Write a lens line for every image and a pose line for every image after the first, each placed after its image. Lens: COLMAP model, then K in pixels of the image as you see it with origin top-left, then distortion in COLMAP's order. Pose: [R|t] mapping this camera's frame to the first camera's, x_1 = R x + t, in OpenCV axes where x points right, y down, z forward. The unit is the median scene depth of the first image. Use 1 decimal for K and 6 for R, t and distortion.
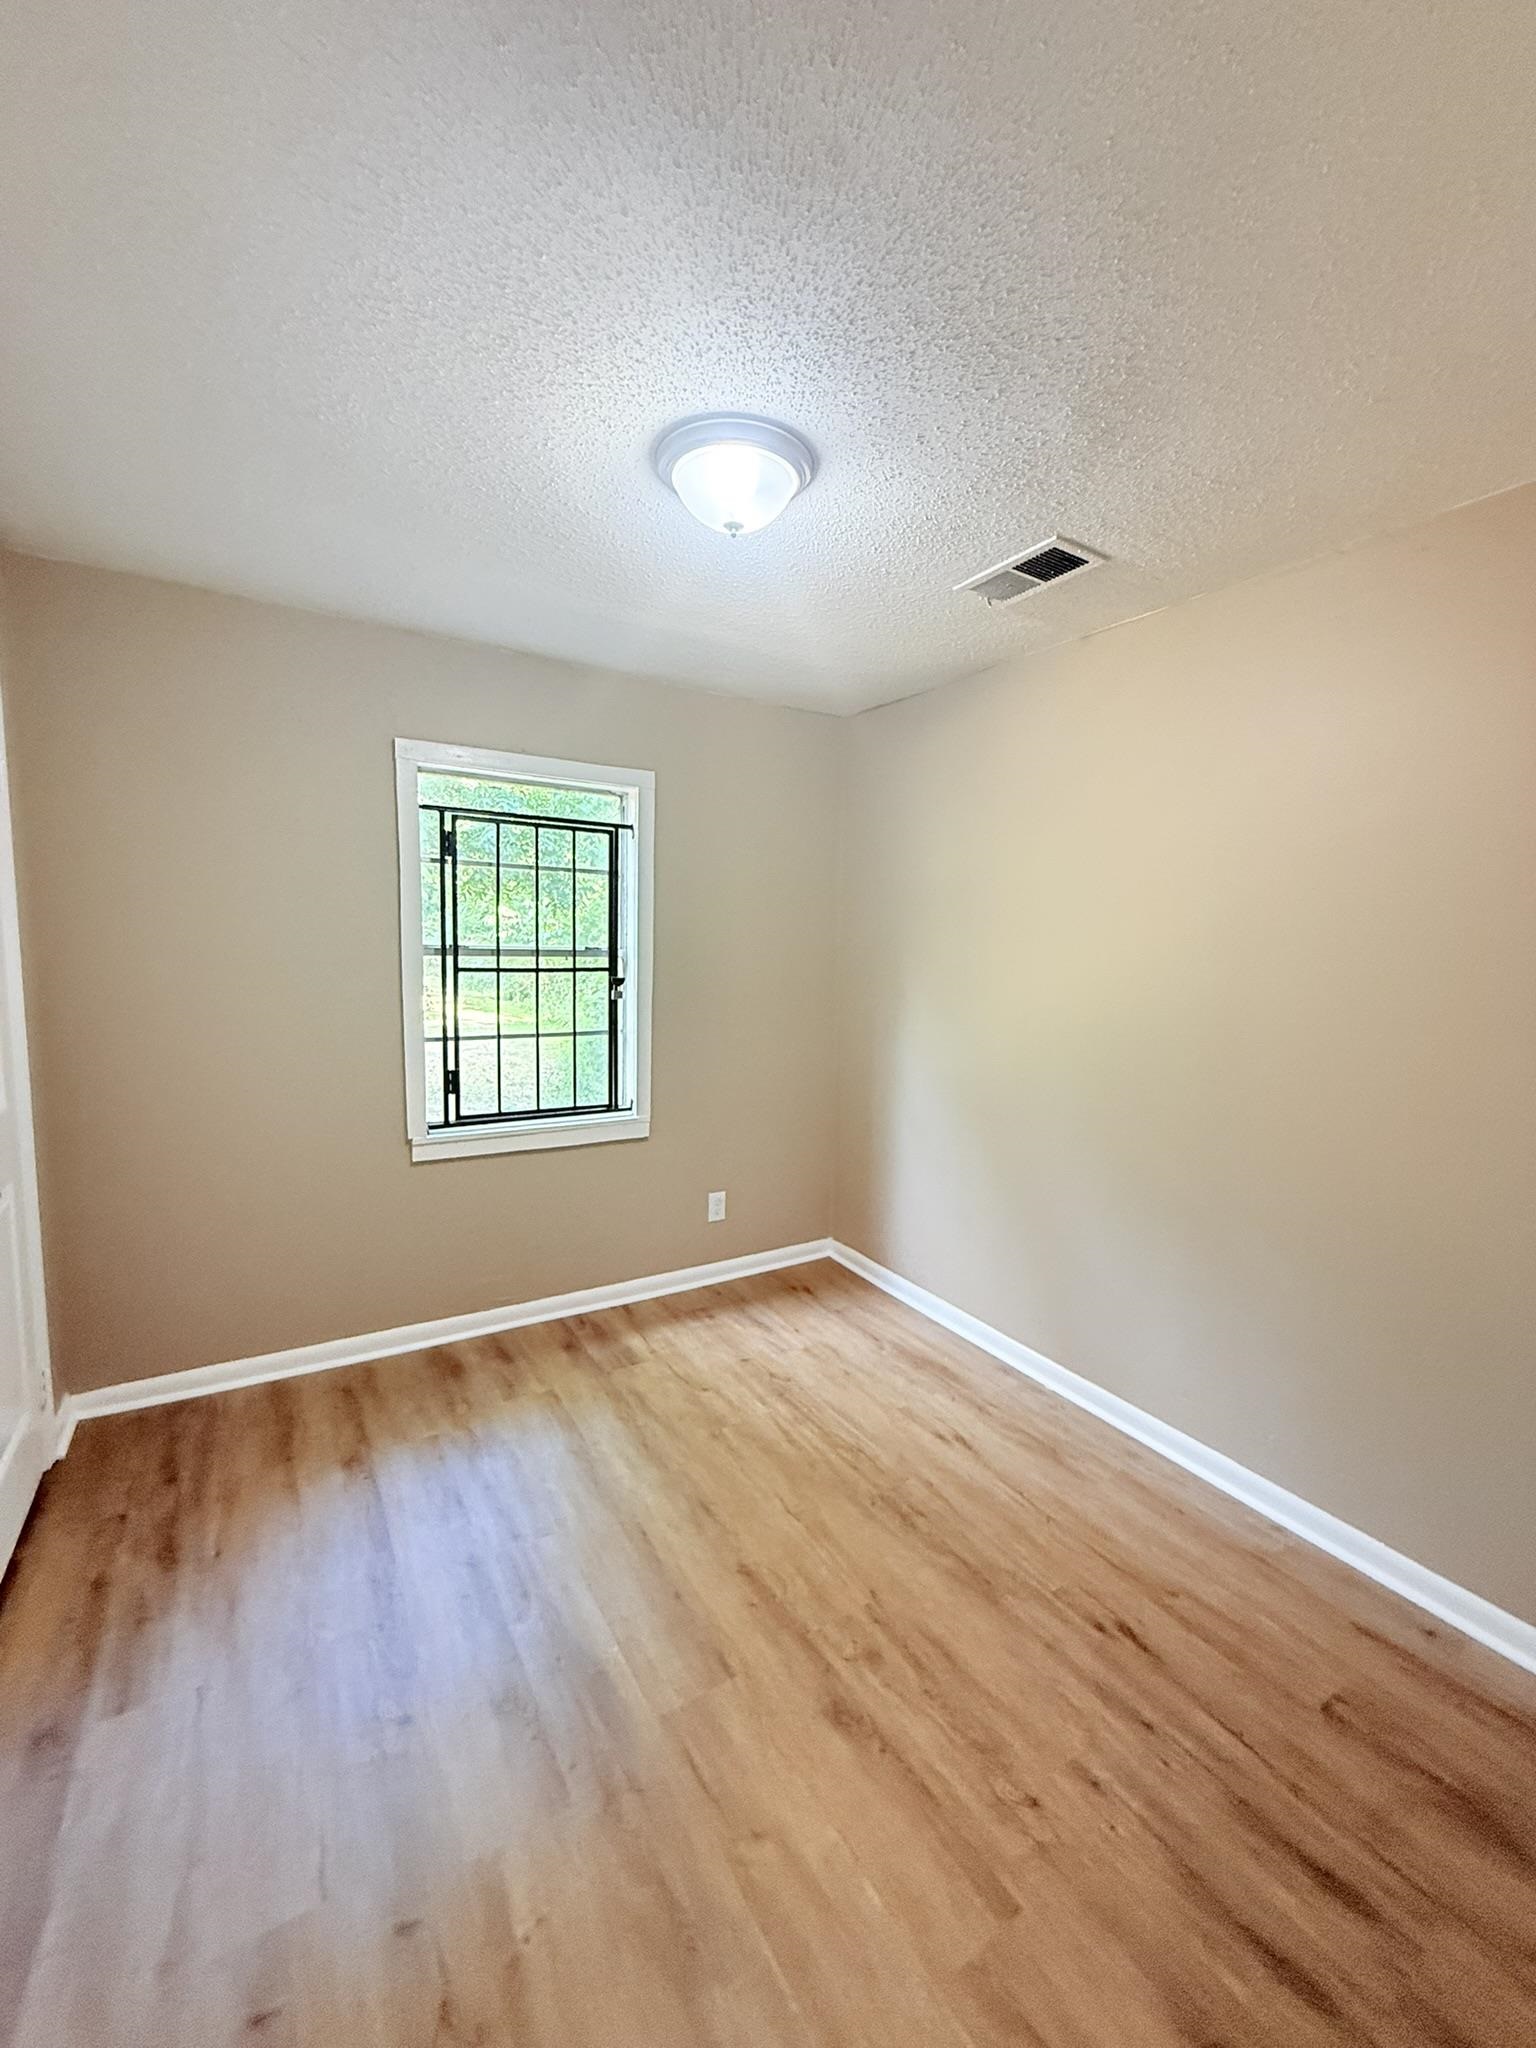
lens RADIAL K [[826.3, 0, 748.4], [0, 826.3, 1037.7], [0, 0, 1]] dist [-0.003348, -0.000098]
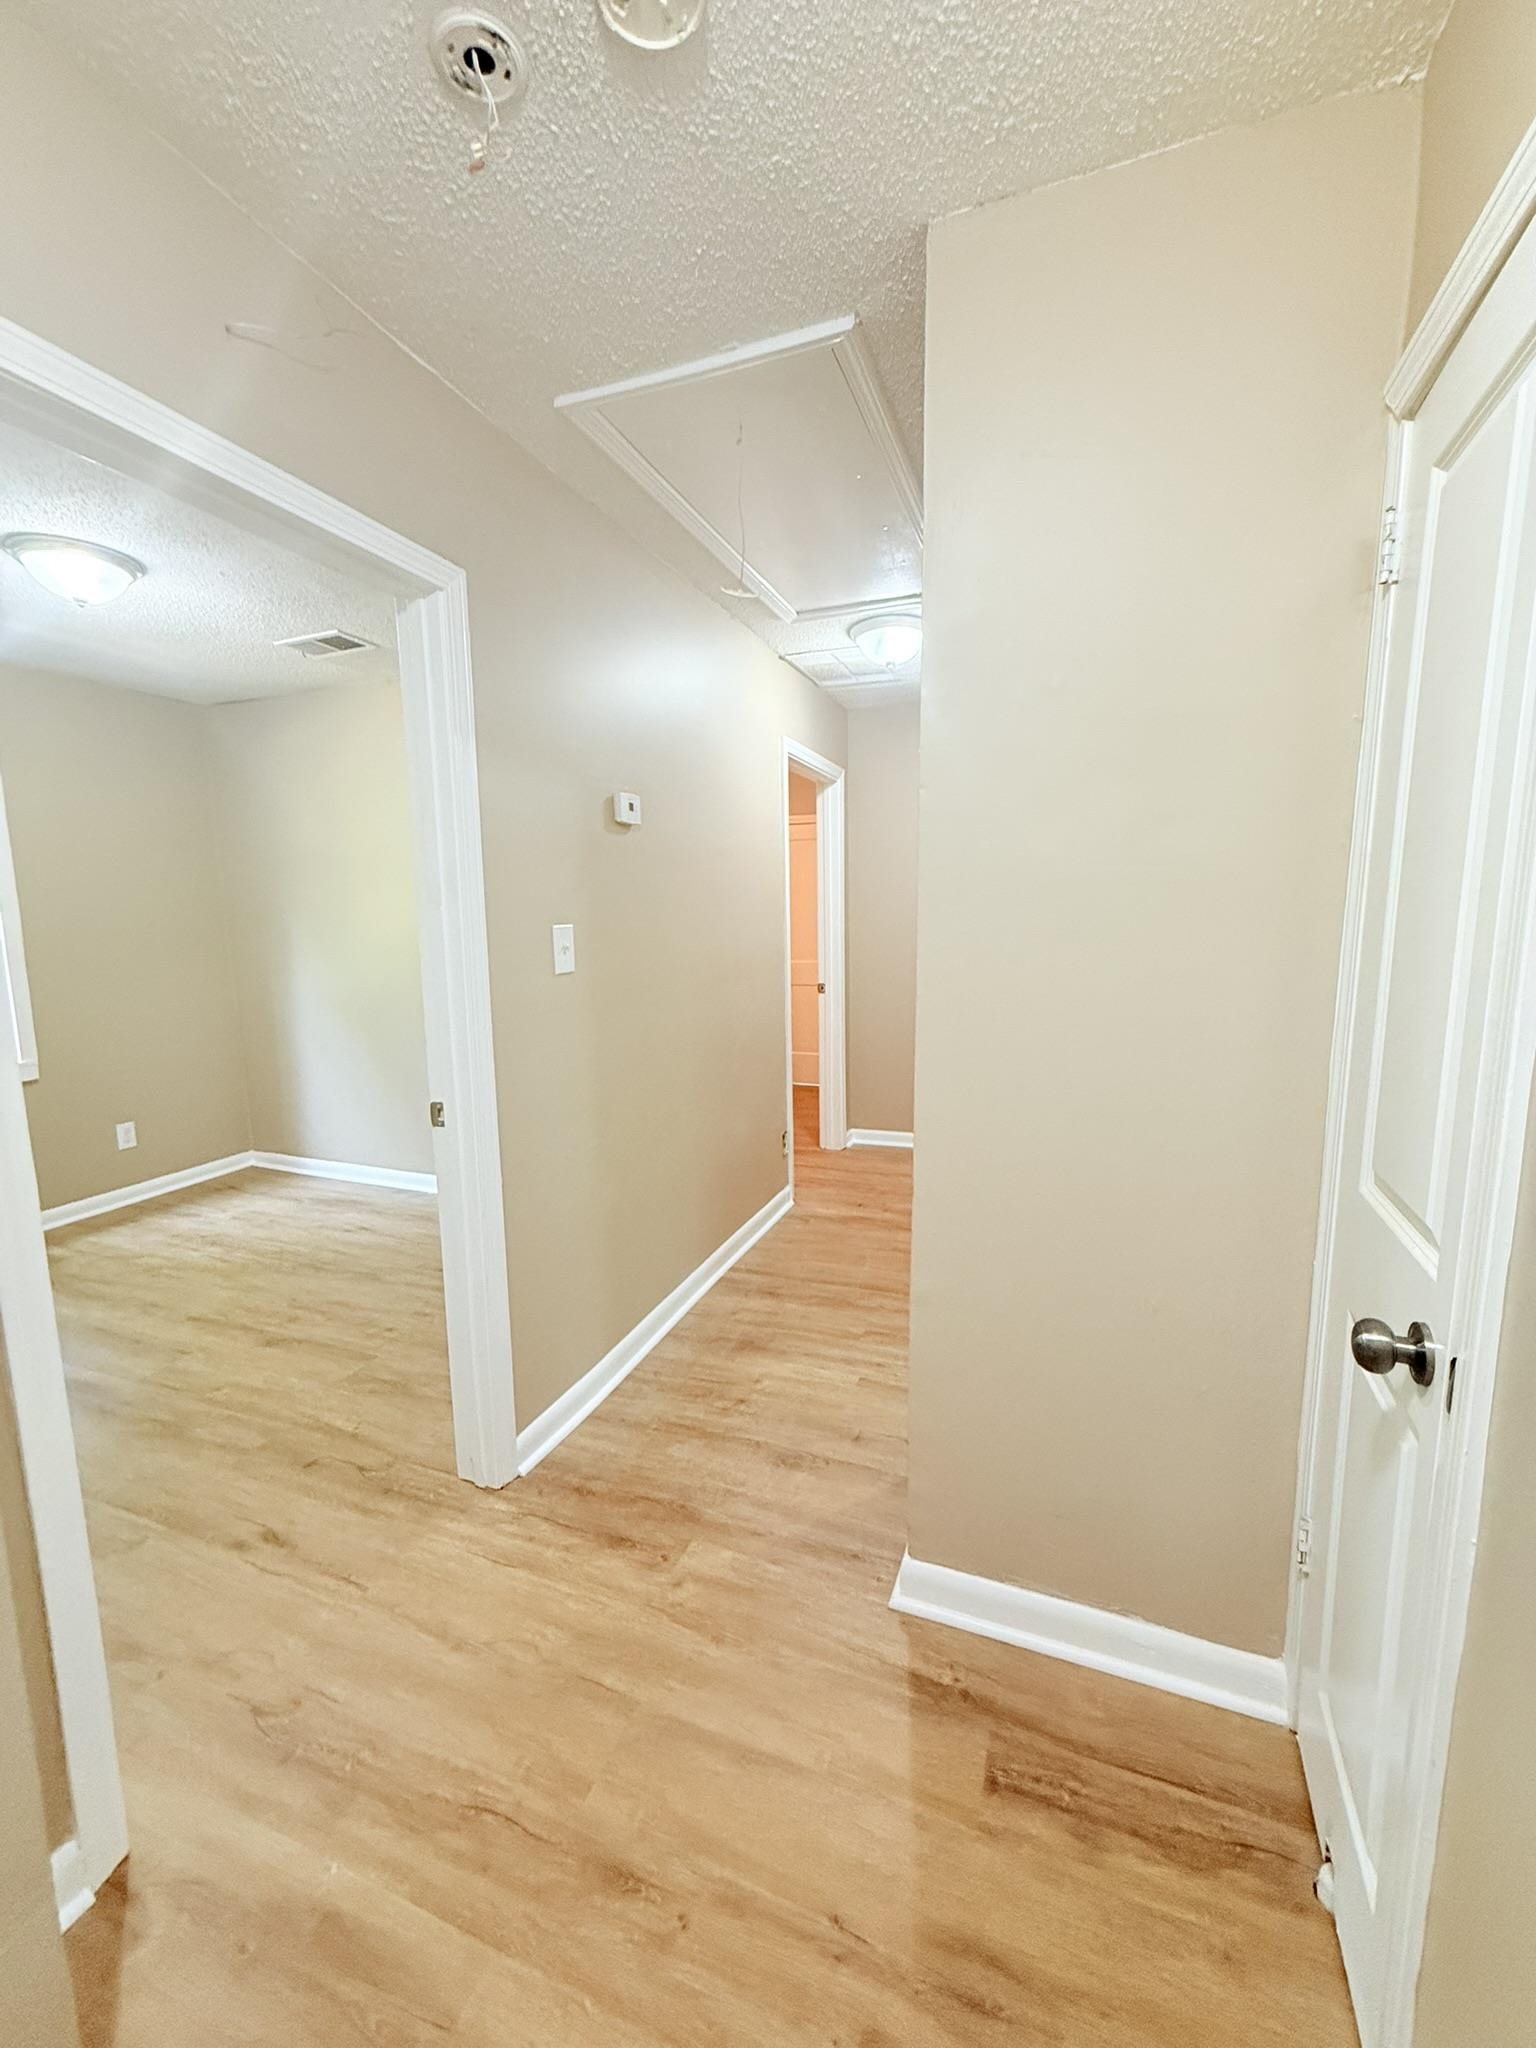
lens RADIAL K [[826.3, 0, 774.7], [0, 826.3, 1022.2], [0, 0, 1]] dist [-0.003348, -0.000098]
pose [[0.782913, -0.115989, 0.611224, -0.016120], [0.107155, 0.992925, 0.051168, 0.089831], [-0.612834, 0.025436, 0.789802, -0.434799]]
